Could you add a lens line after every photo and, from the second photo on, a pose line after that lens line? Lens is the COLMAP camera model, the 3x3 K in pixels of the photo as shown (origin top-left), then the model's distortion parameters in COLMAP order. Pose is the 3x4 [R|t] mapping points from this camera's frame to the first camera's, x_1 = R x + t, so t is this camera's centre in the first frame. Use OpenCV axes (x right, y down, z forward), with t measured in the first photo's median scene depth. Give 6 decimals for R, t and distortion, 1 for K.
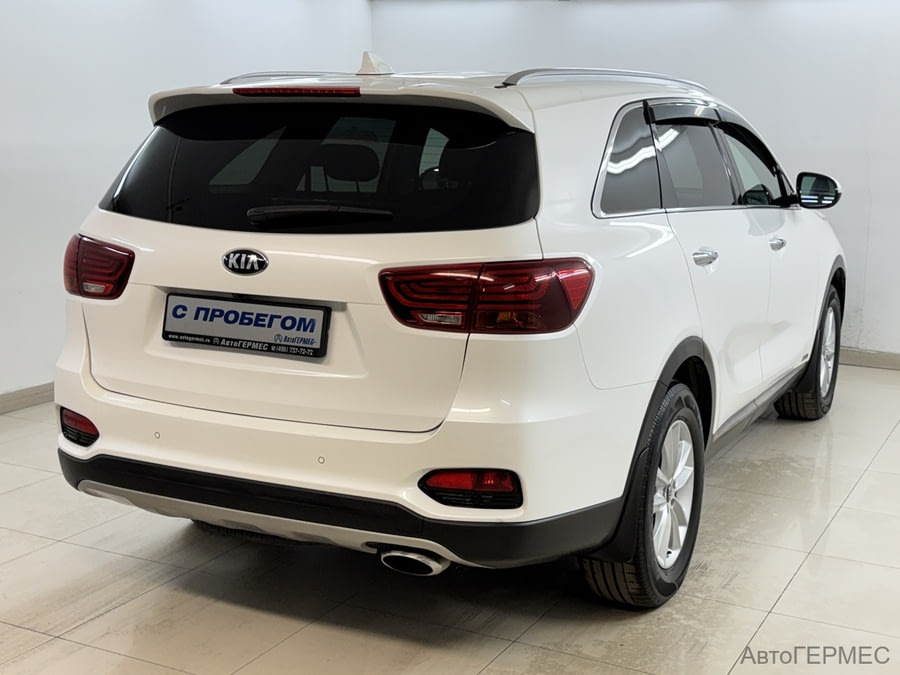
lens RADIAL K [[1232.0, 0, 450.2], [0, 1232.0, 370.4], [0, 0, 1]] dist [-0.001229, -0.008887]
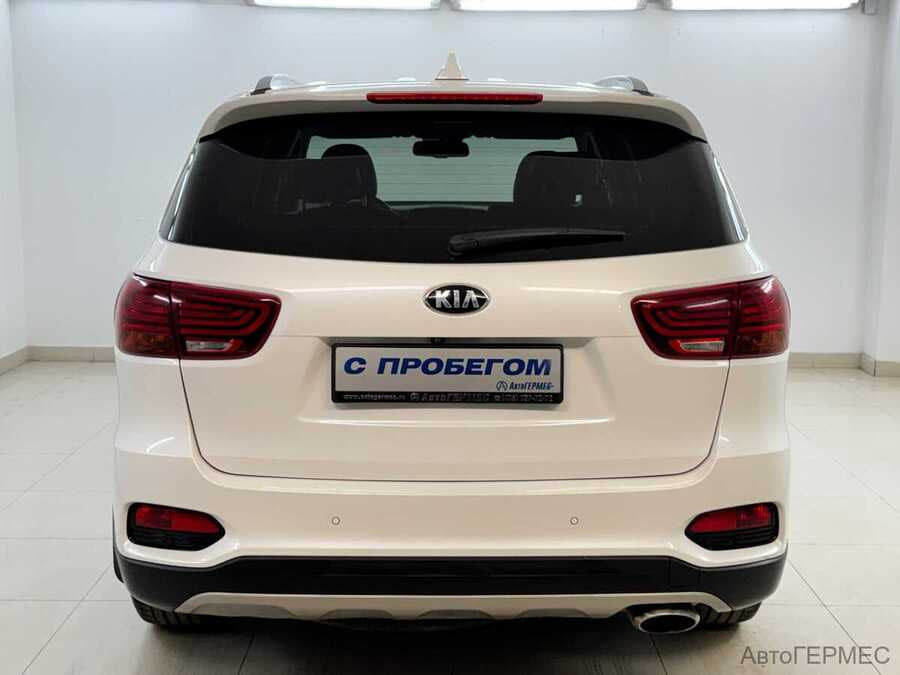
lens RADIAL K [[1205.4, 0, 450.0], [0, 1205.4, 337.5], [0, 0, 1]] dist [0.039053, -0.000802]
pose [[0.901507, -0.084102, 0.424515, -0.520497], [0.096803, 0.995268, -0.008397, -0.055659], [-0.421800, 0.048664, 0.905382, 0.257541]]
